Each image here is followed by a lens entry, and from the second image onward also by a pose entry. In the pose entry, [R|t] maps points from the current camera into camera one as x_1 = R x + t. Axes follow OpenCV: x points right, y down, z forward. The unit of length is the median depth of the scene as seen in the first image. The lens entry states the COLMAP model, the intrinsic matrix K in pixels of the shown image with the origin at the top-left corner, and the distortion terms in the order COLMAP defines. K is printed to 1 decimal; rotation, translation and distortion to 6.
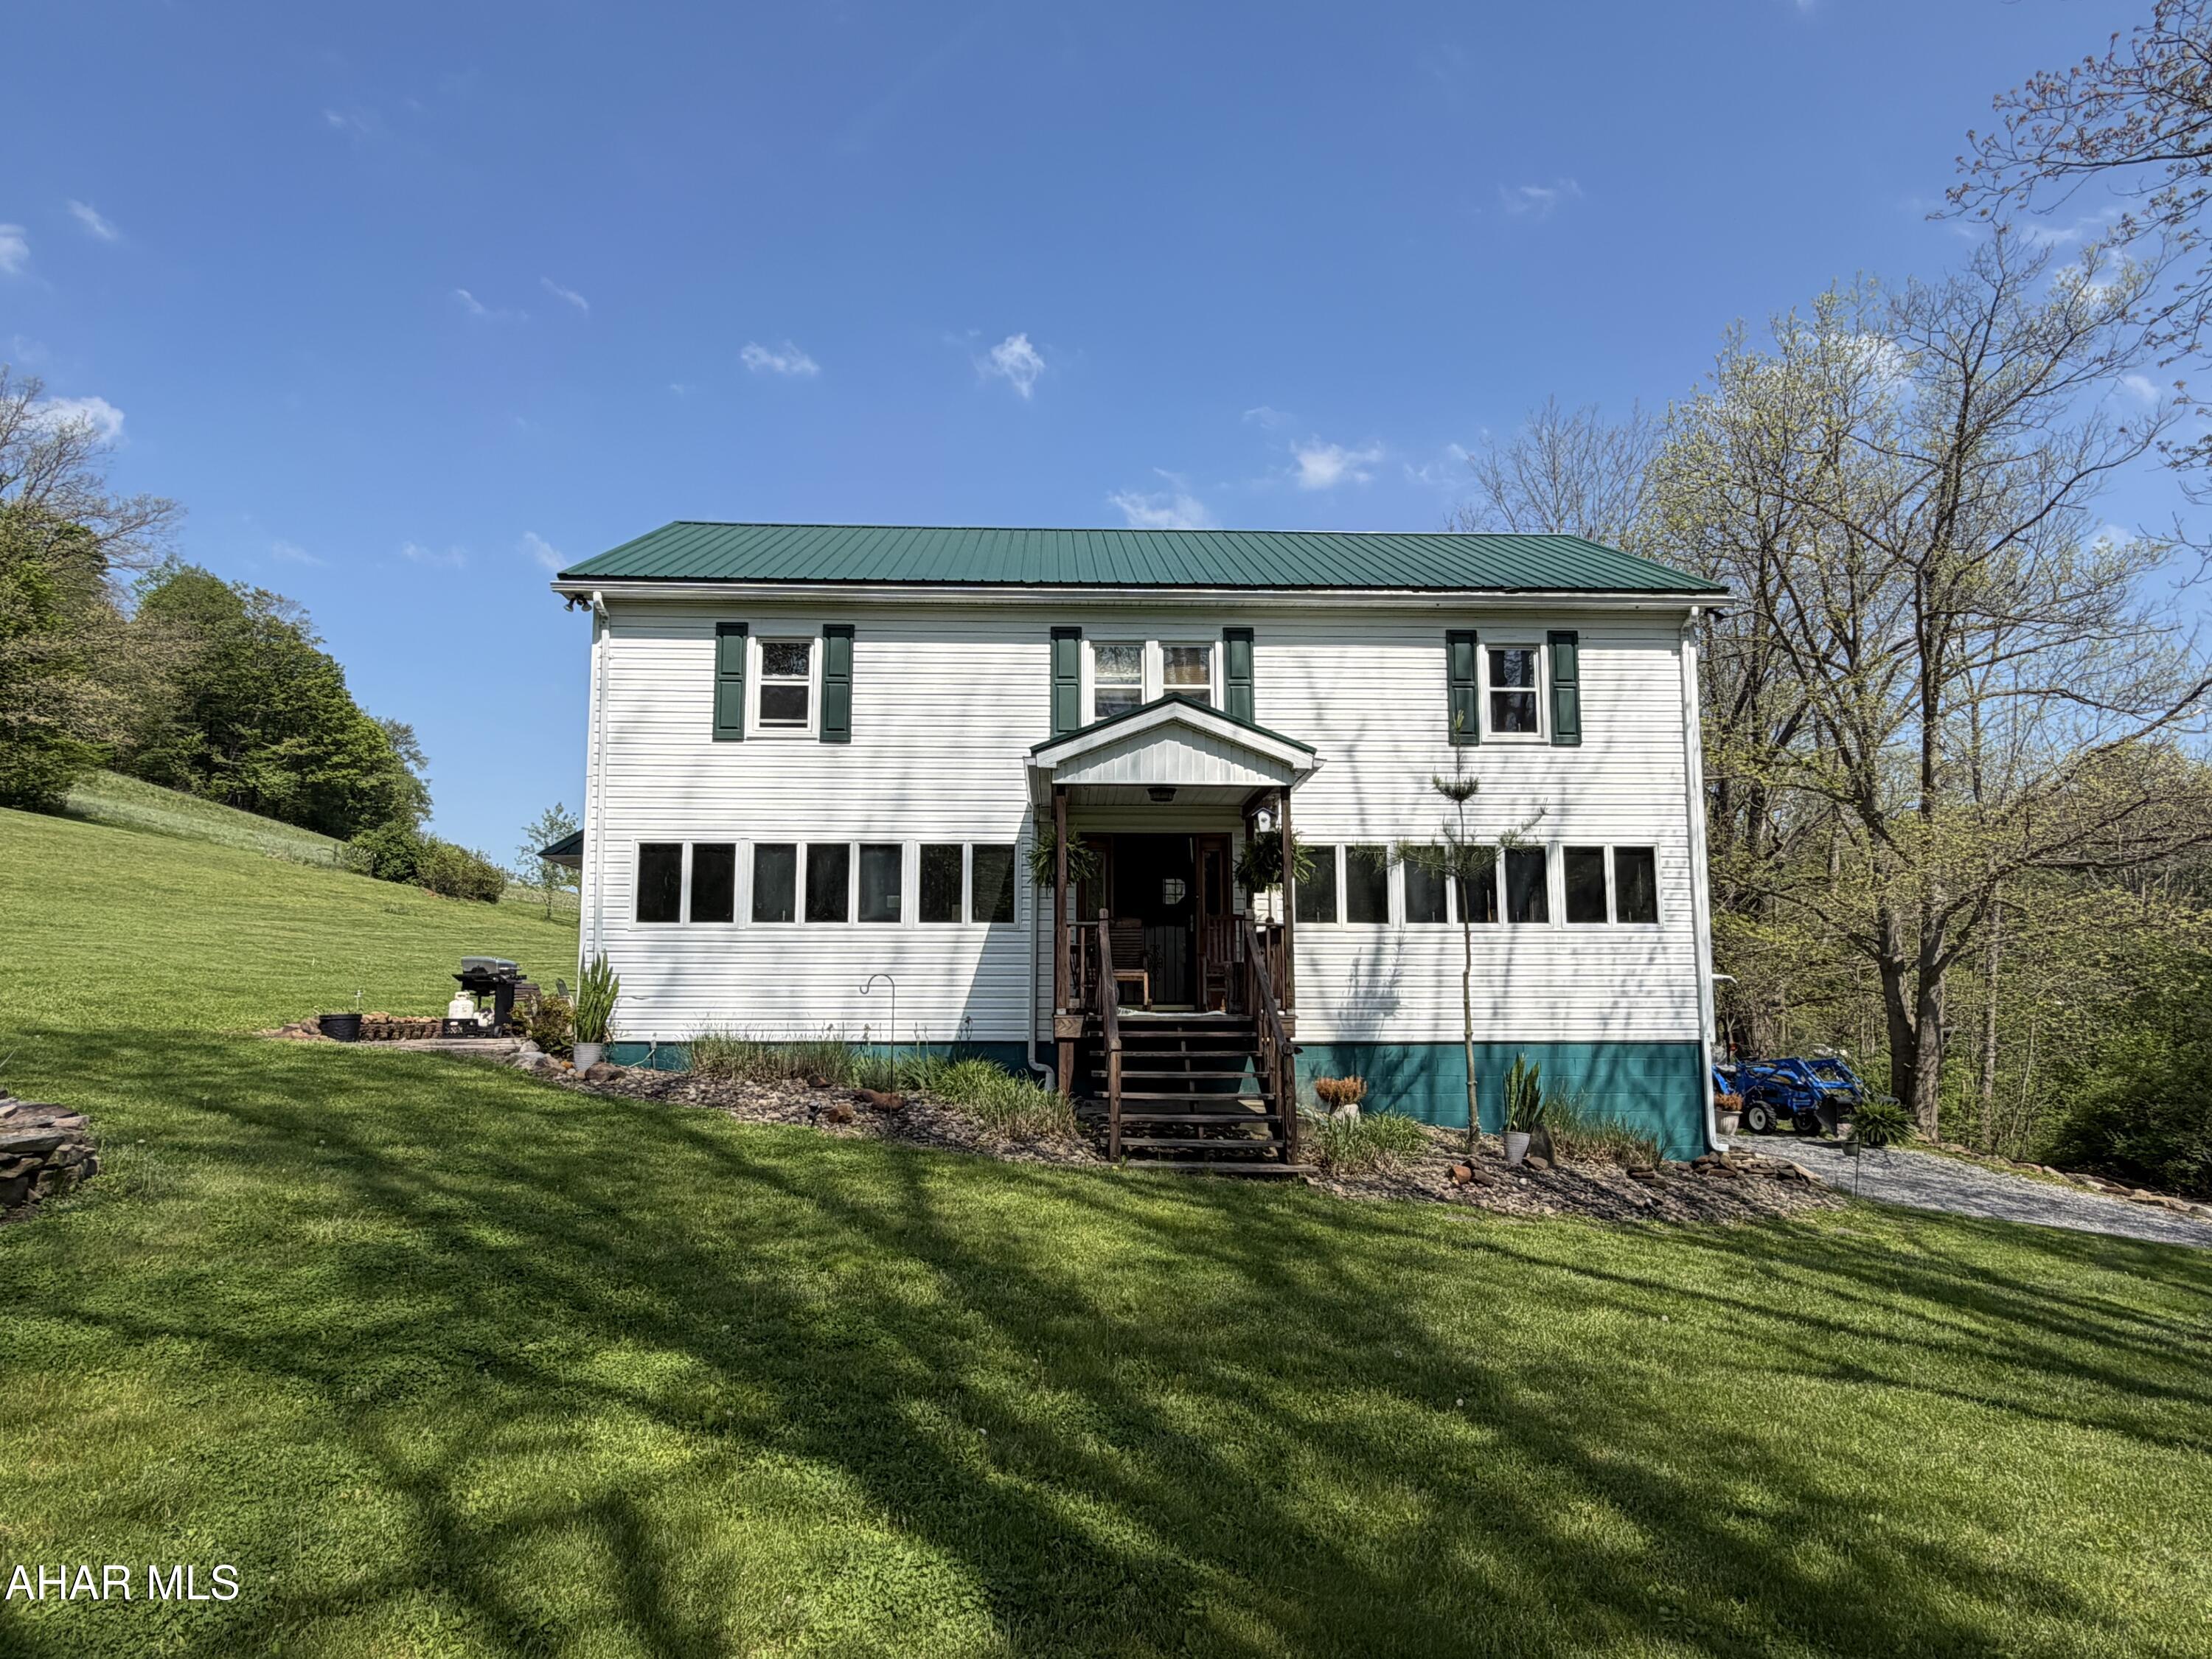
lens RADIAL K [[1362.5, 0, 1111.0], [0, 1362.5, 841.5], [0, 0, 1]] dist [-0.000604, -0.000027]
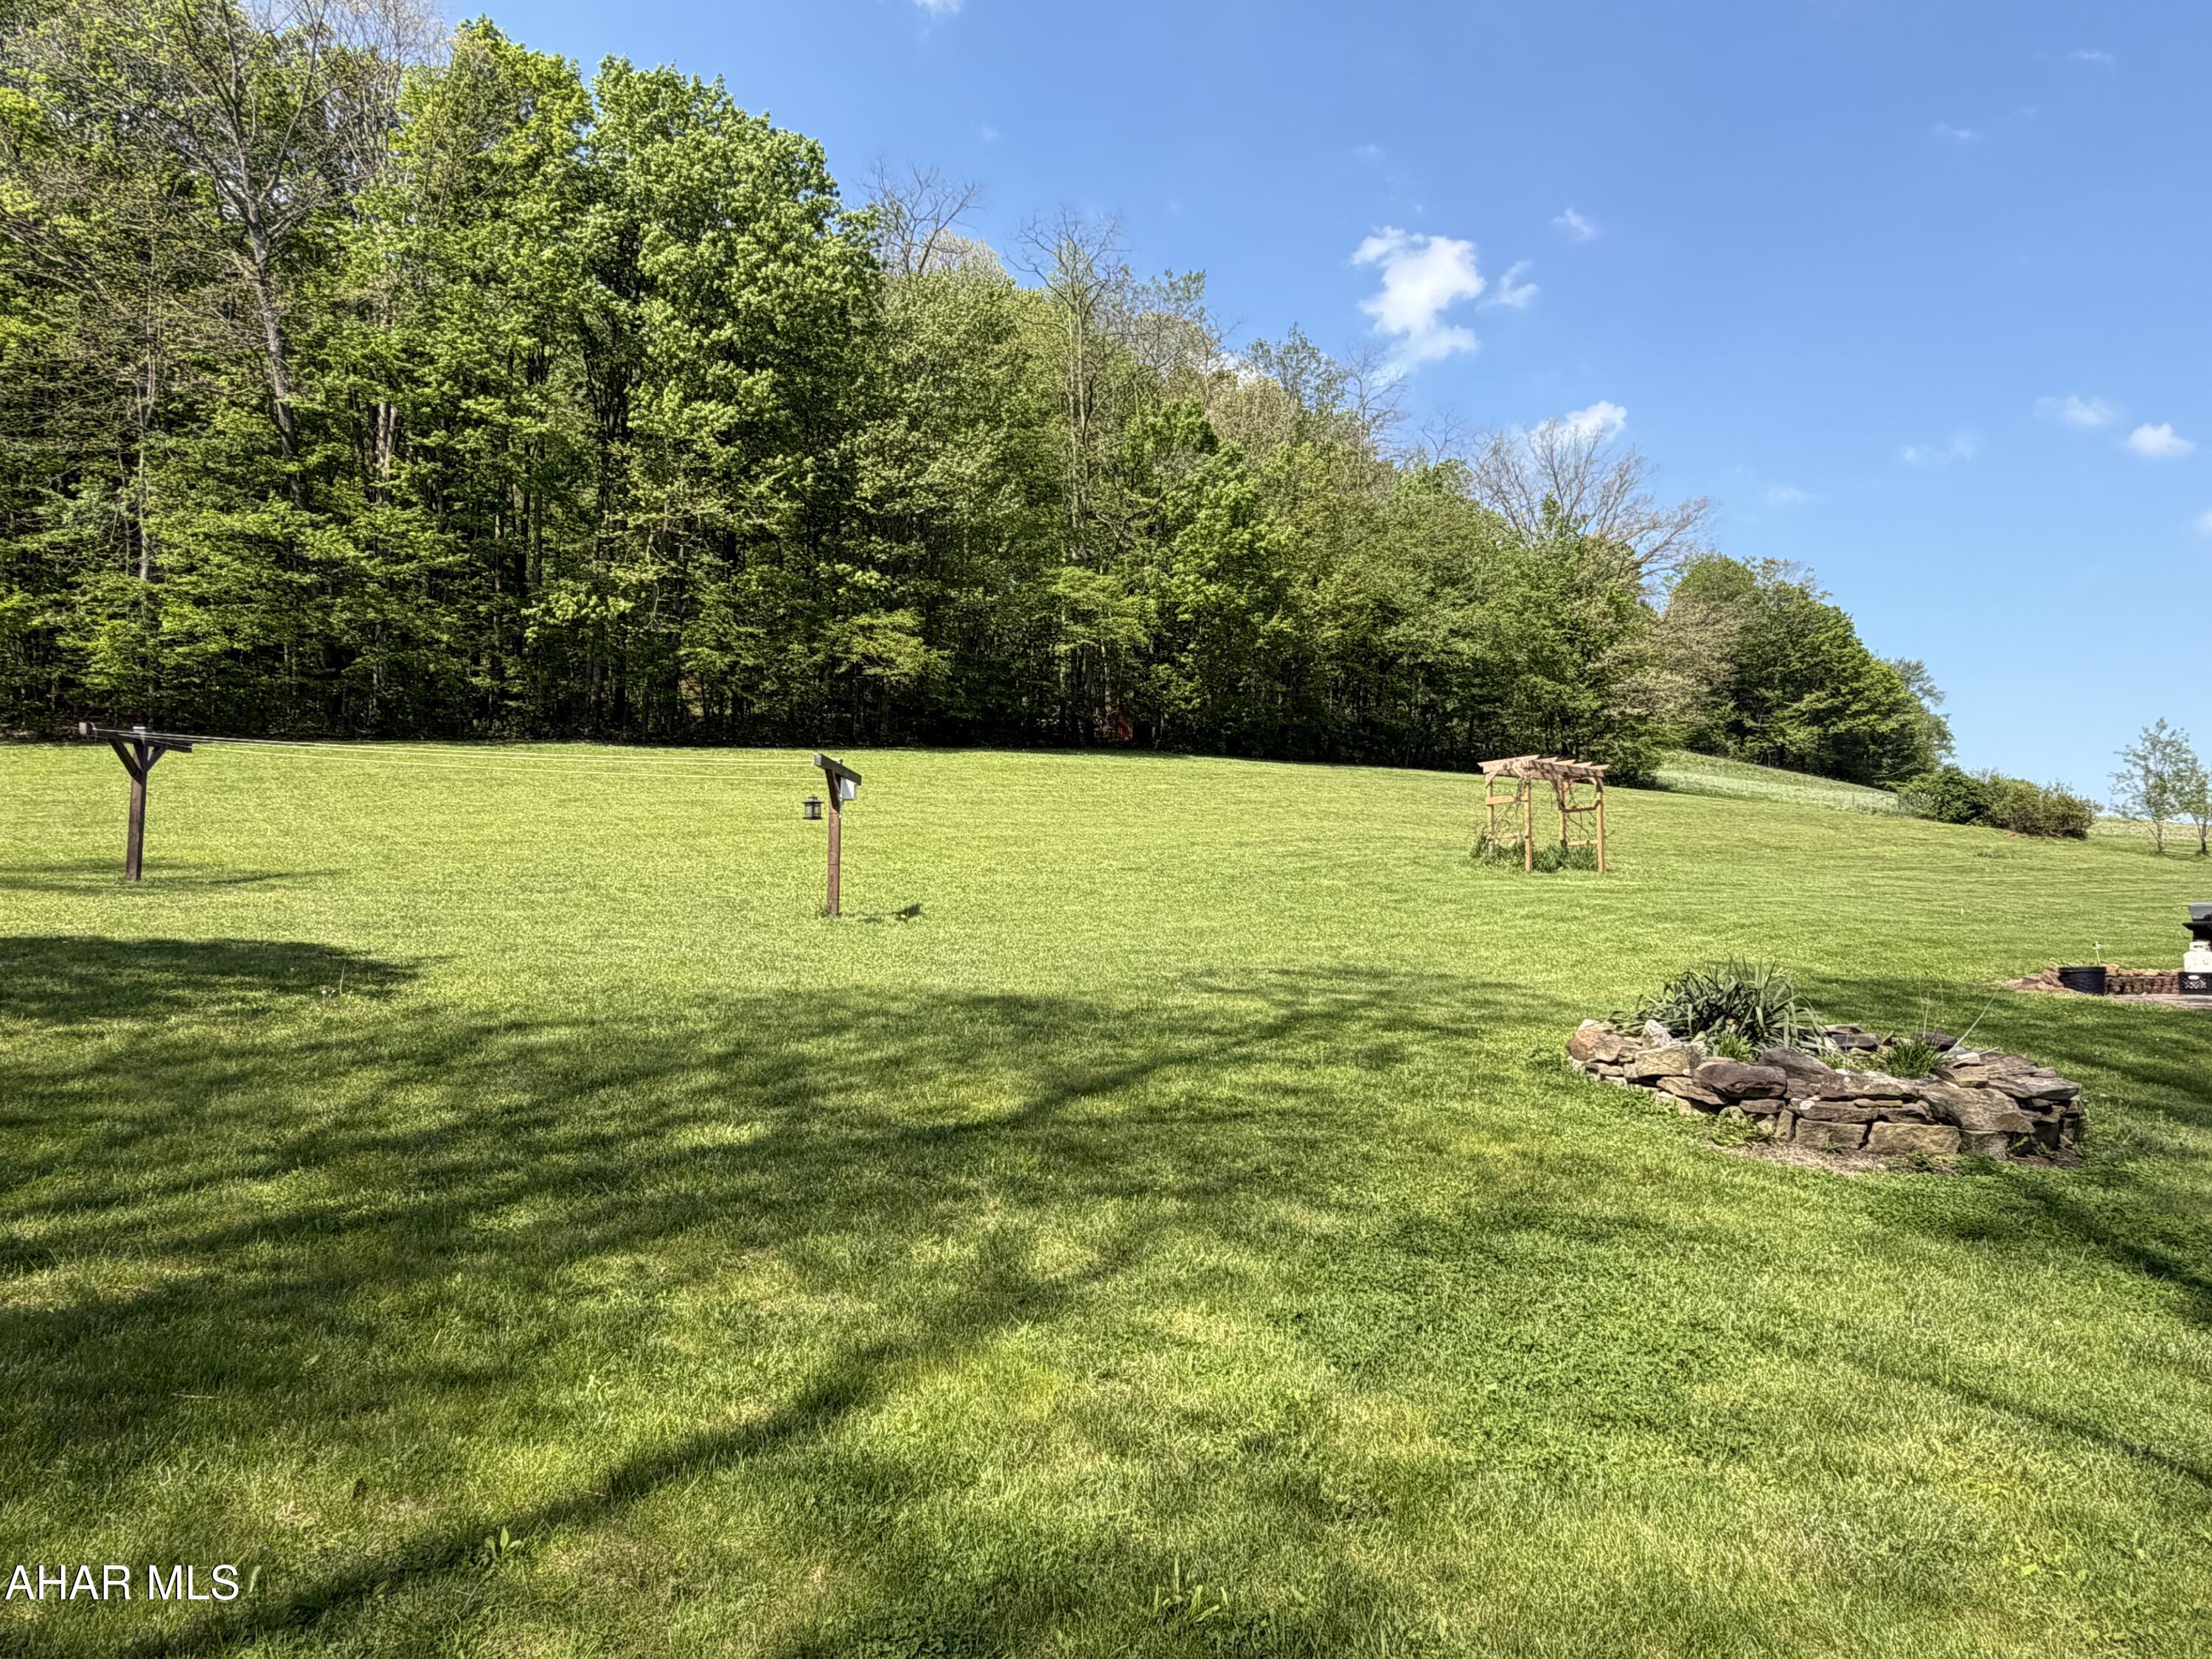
lens RADIAL K [[1362.5, 0, 1111.0], [0, 1362.5, 841.5], [0, 0, 1]] dist [-0.000604, -0.000027]
pose [[0.527085, -0.065562, -0.847280, -0.025799], [0.099734, 0.994902, -0.014942, -0.003705], [0.843940, -0.076627, 0.530936, -0.020089]]
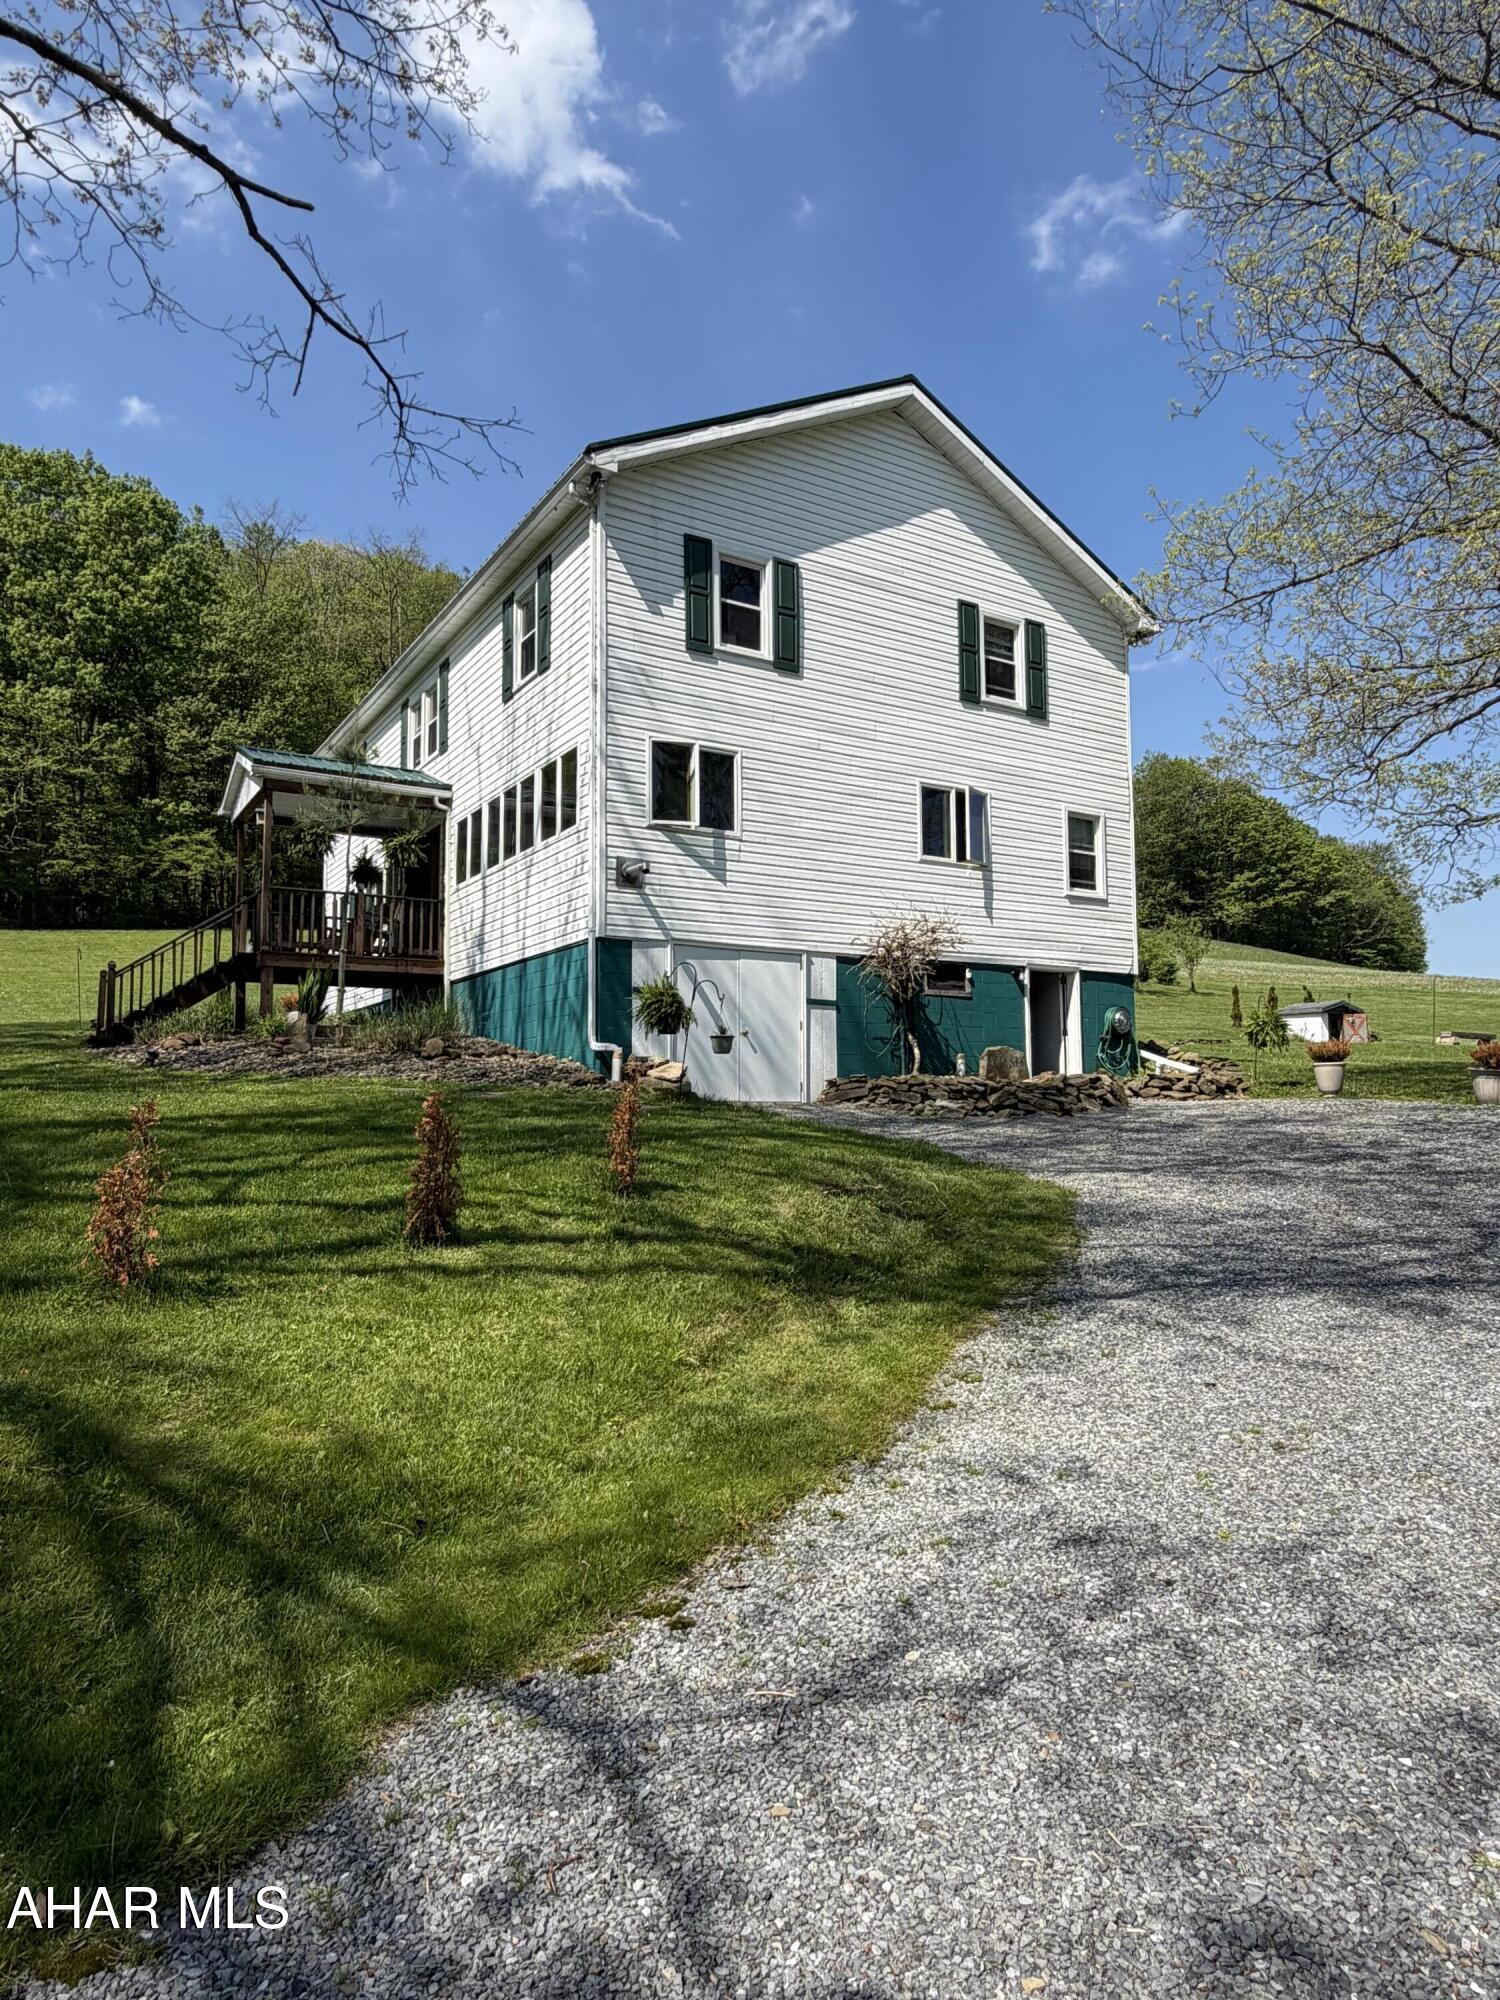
lens RADIAL K [[1246.2, 0, 741.9], [0, 1246.2, 1007.4], [0, 0, 1]] dist [0.003655, 0.003074]
pose [[0.482209, -0.081563, -0.872251, 0.307868], [0.112239, 0.993203, -0.030823, 0.058043], [0.868837, -0.083037, 0.488086, 0.165626]]
